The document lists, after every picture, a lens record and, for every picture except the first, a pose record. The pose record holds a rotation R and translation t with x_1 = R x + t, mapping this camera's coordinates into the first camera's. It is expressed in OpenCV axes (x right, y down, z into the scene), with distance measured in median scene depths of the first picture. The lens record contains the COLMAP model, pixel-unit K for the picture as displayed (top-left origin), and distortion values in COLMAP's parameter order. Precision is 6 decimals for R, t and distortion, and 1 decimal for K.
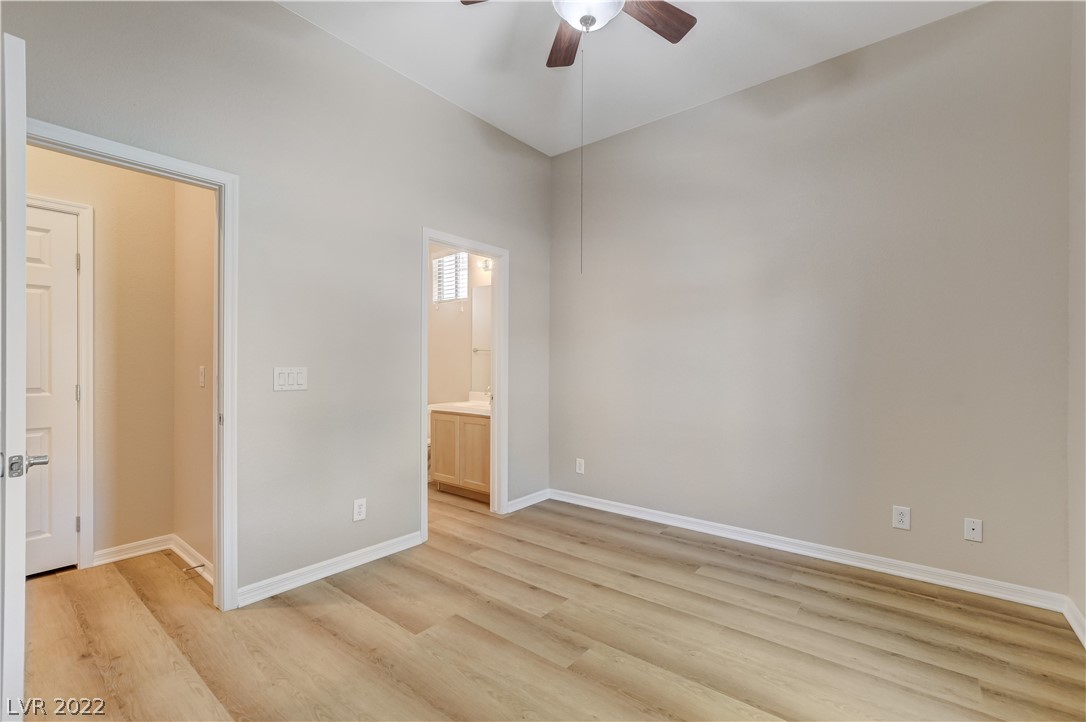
lens RADIAL K [[477.2, 0, 546.6], [0, 477.2, 362.2], [0, 0, 1]] dist [-0.021962, 0.003451]
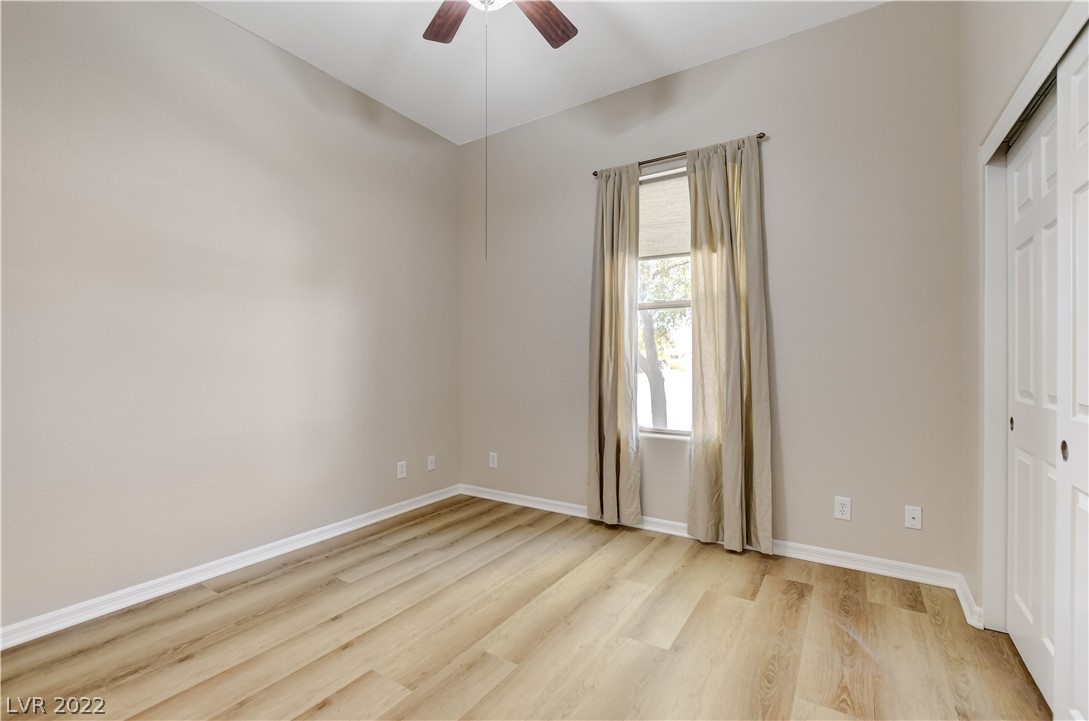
lens RADIAL K [[478.6, 0, 547.9], [0, 478.6, 360.1], [0, 0, 1]] dist [-0.021962, 0.003451]
pose [[-0.107338, -0.007428, 0.994195, -0.686009], [-0.001320, 0.999972, 0.007328, 0.002014], [-0.994222, -0.000526, -0.107344, 0.757715]]
